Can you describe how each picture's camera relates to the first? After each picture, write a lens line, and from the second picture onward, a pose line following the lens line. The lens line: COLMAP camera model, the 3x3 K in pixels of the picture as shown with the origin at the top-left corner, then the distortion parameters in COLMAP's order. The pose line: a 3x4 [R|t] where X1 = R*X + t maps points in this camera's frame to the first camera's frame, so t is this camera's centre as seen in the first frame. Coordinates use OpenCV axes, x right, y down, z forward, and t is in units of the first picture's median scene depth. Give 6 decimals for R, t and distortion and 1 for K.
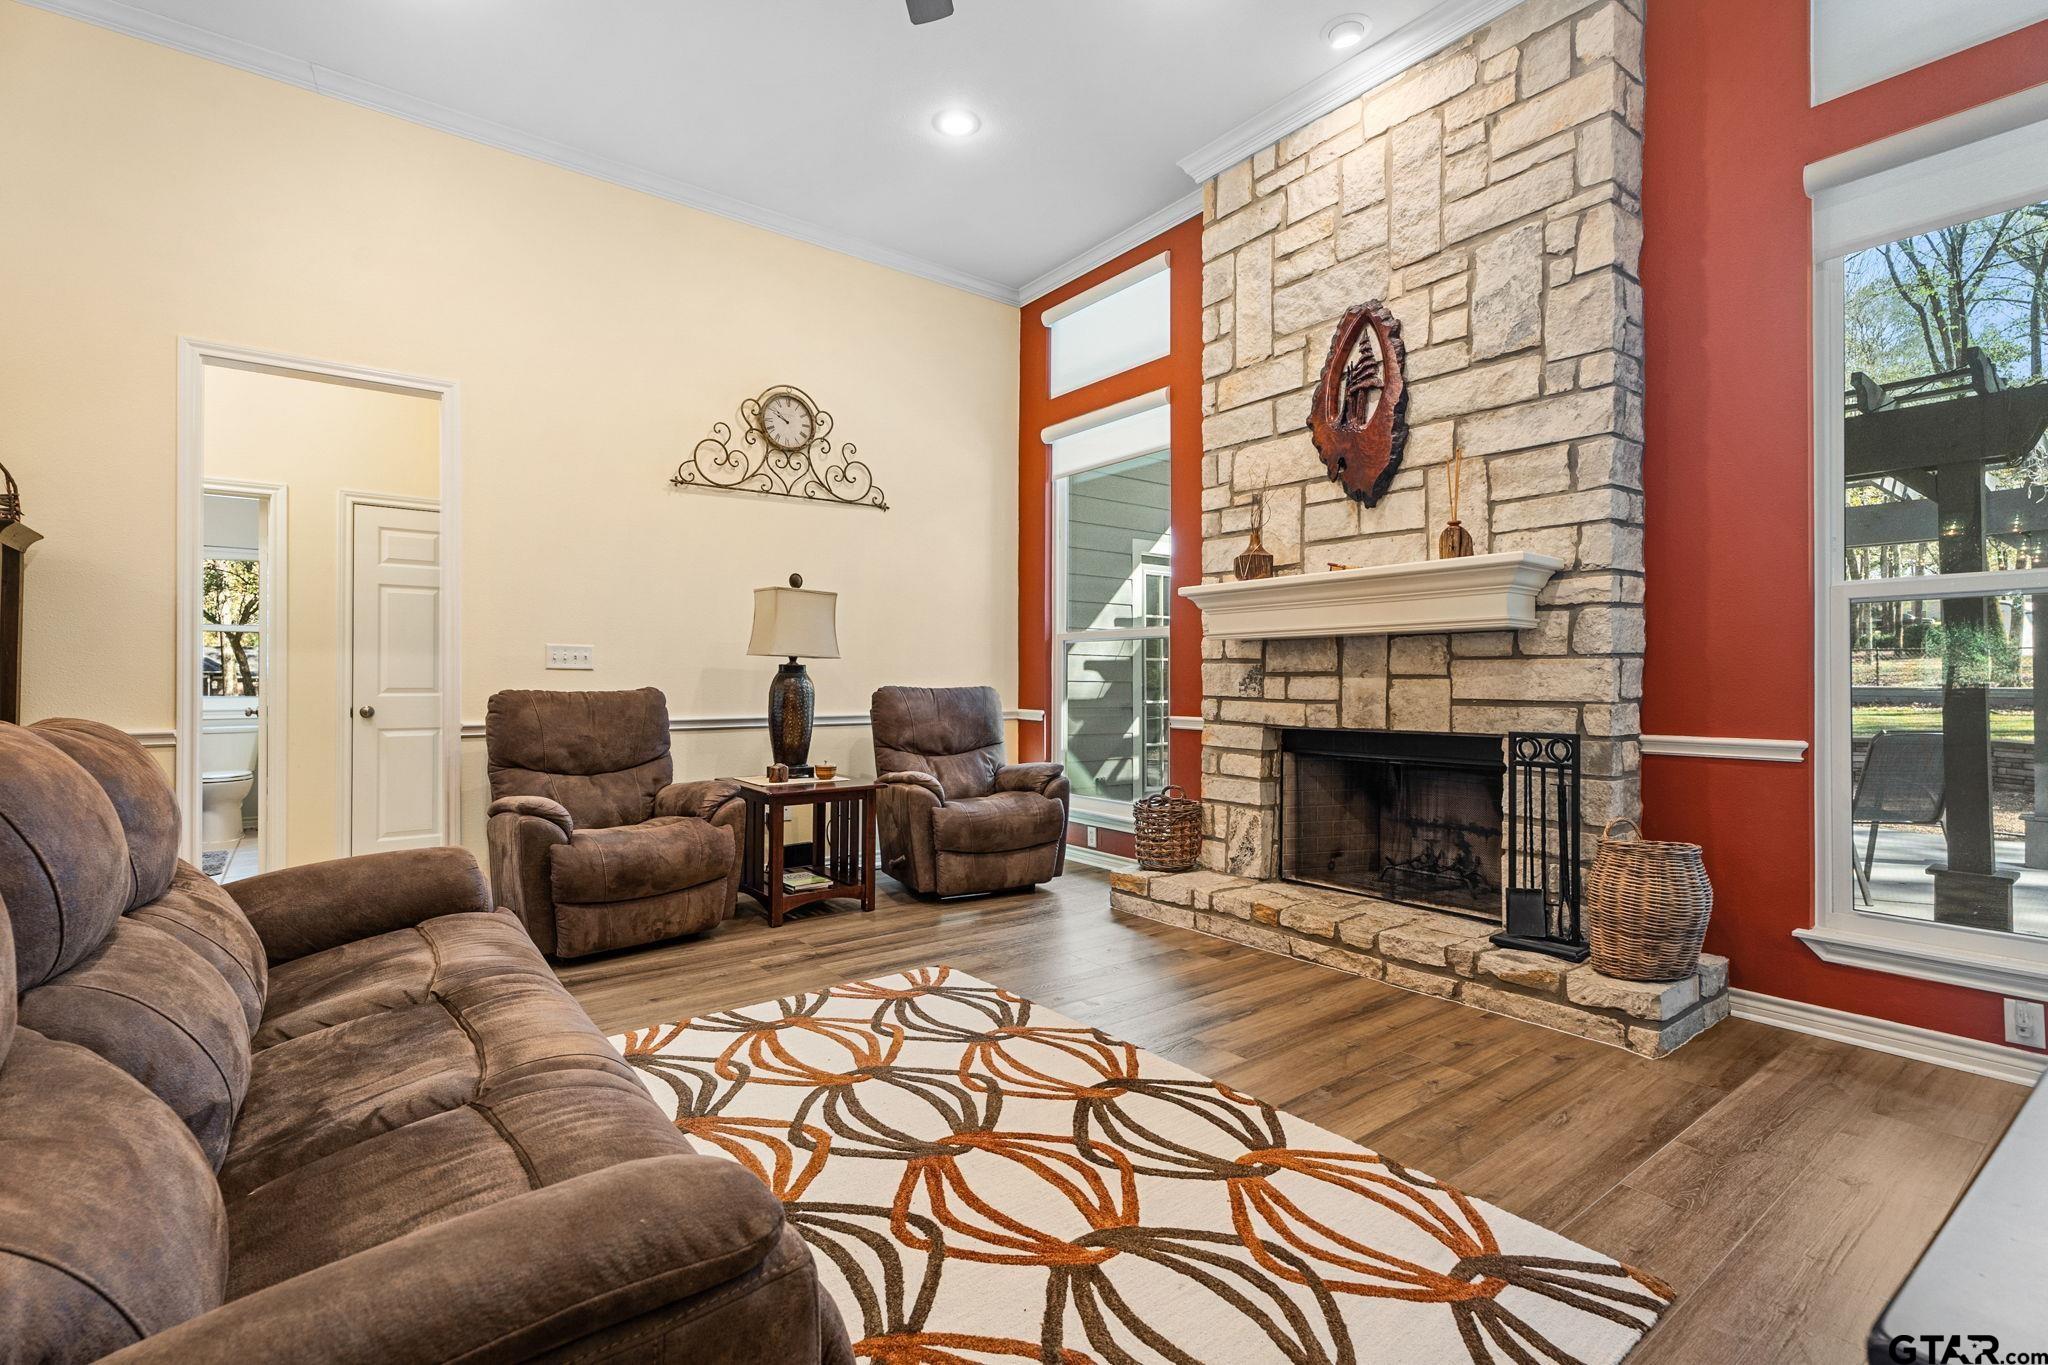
lens RADIAL K [[931.4, 0, 1024.0], [0, 931.4, 682.5], [0, 0, 1]] dist [-0.000440, 0.000248]
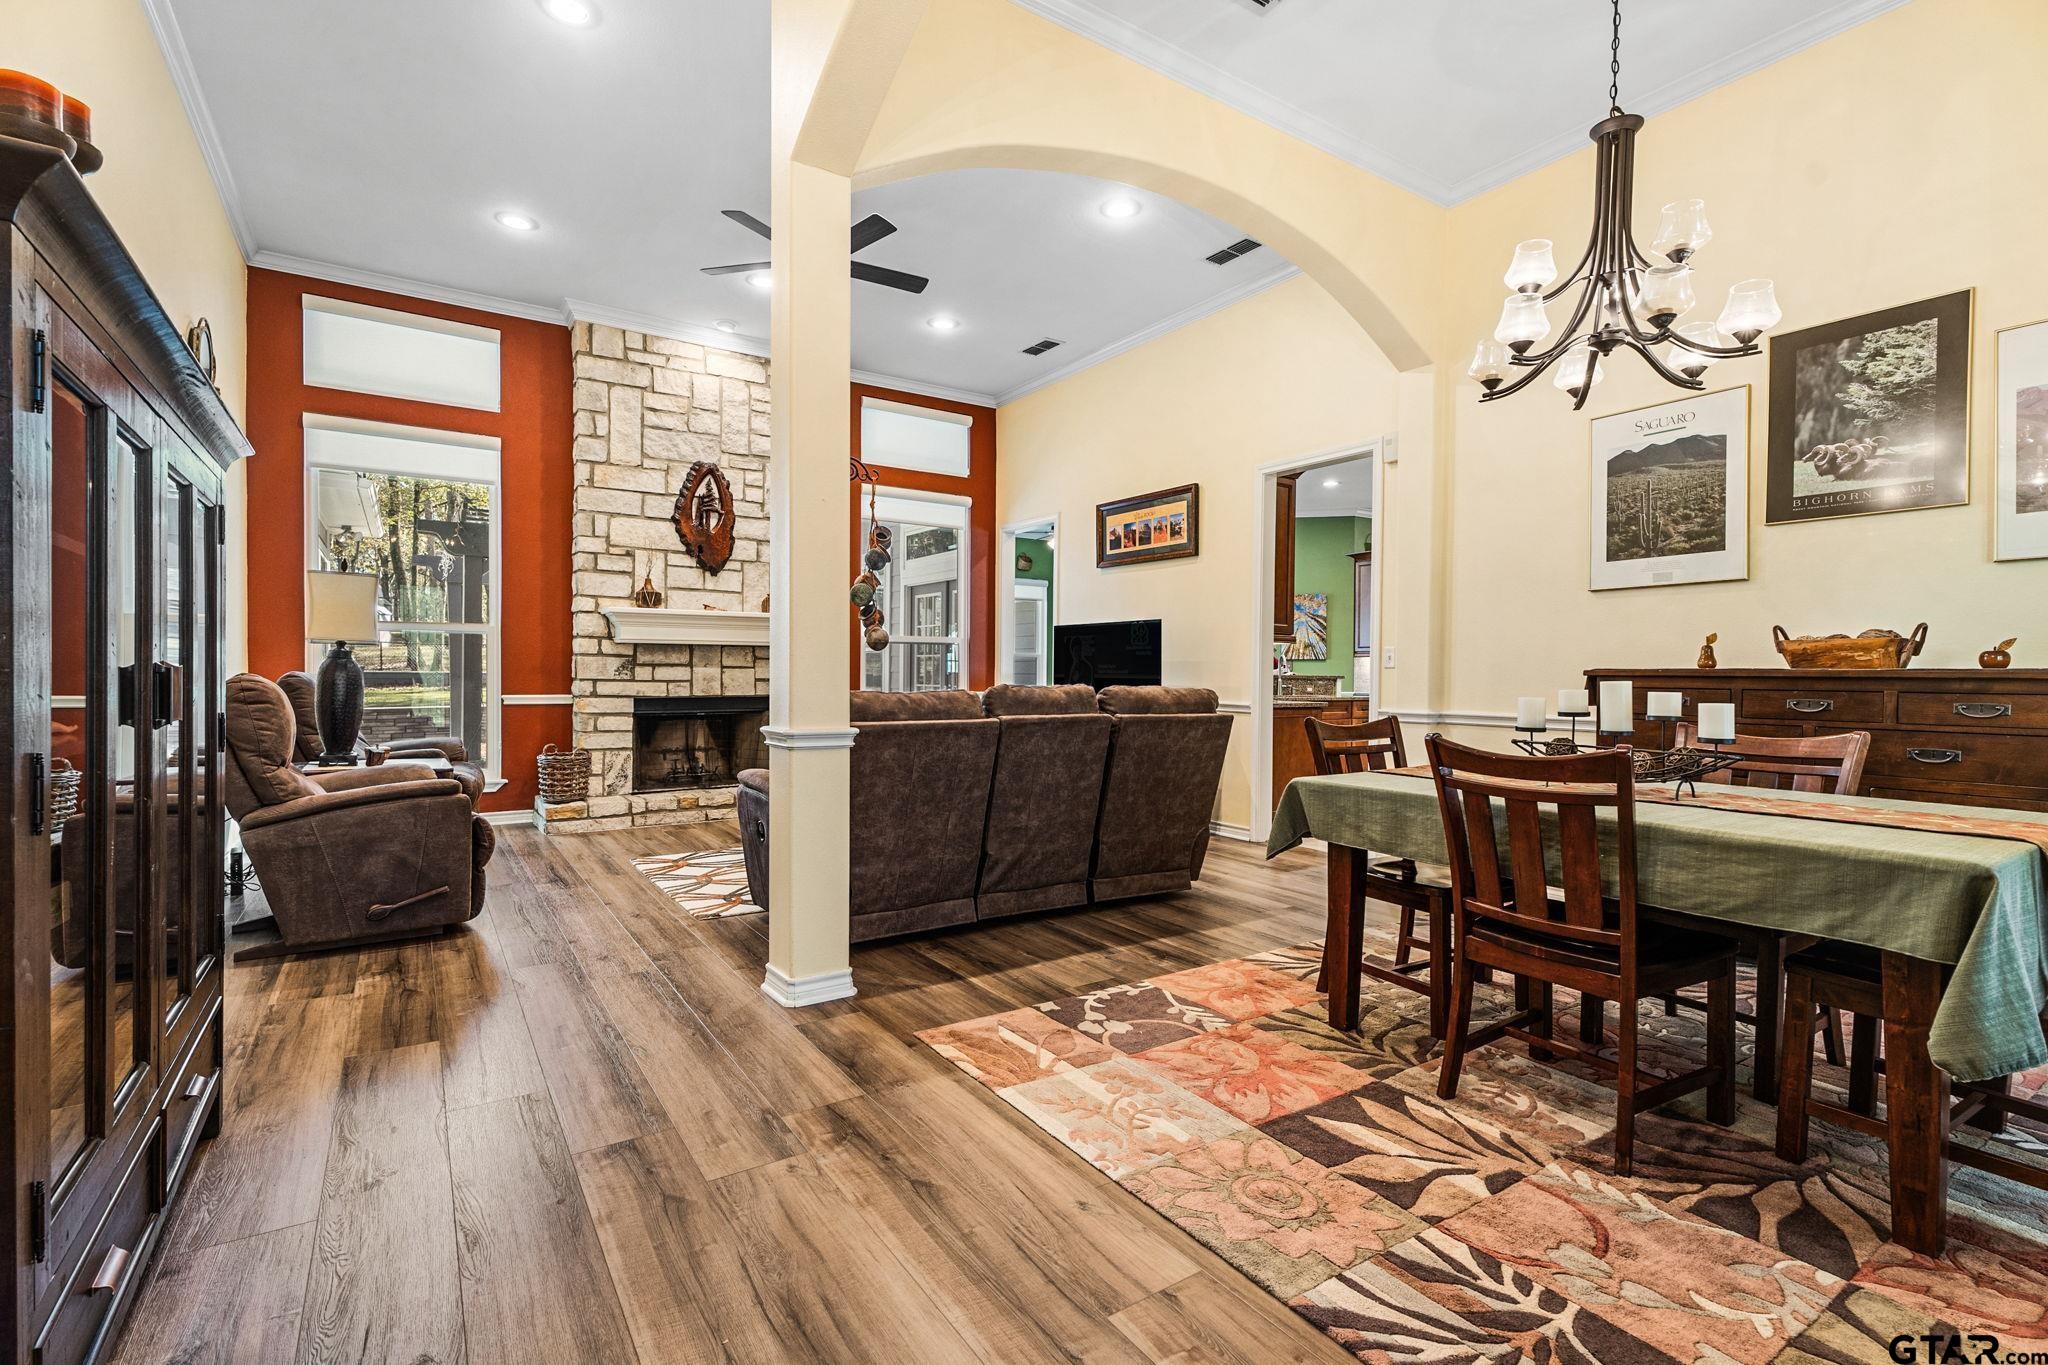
lens RADIAL K [[921.7, 0, 1024.0], [0, 921.7, 682.5], [0, 0, 1]] dist [-0.001308, -0.000406]
pose [[0.066266, -0.012814, 0.997720, -1.477819], [-0.006467, 0.999891, 0.013271, -0.004062], [-0.997781, -0.007331, 0.066176, 0.270016]]
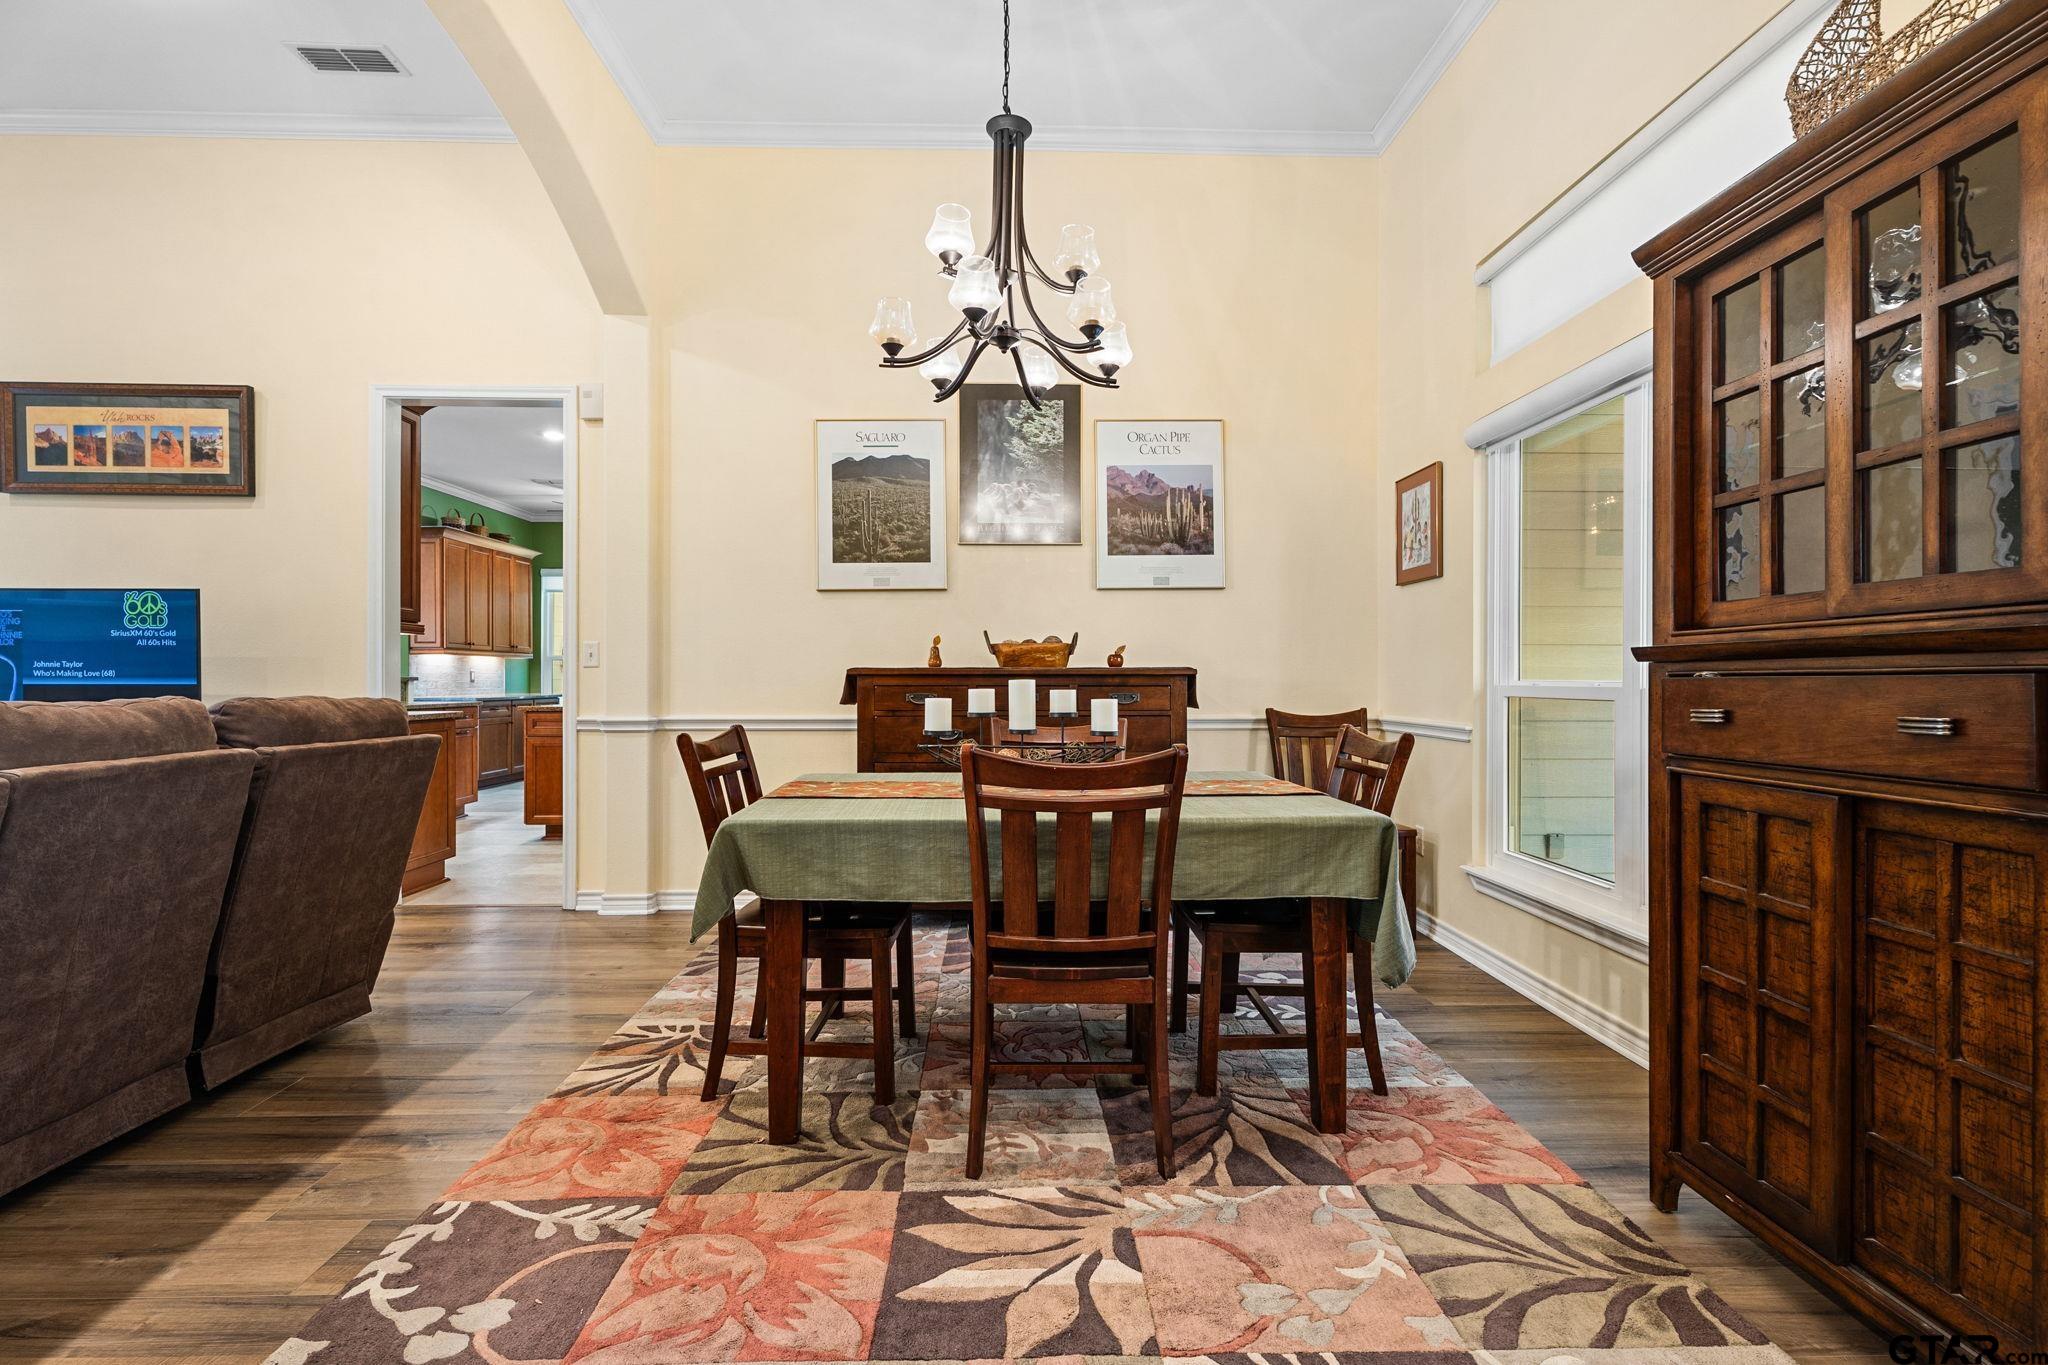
lens RADIAL K [[921.7, 0, 1024.0], [0, 921.7, 682.5], [0, 0, 1]] dist [-0.001308, -0.000406]
pose [[-0.812755, -0.006566, 0.582568, -1.161746], [-0.001450, 0.999956, 0.009248, -0.003073], [-0.582603, 0.006671, -0.812729, 0.436354]]
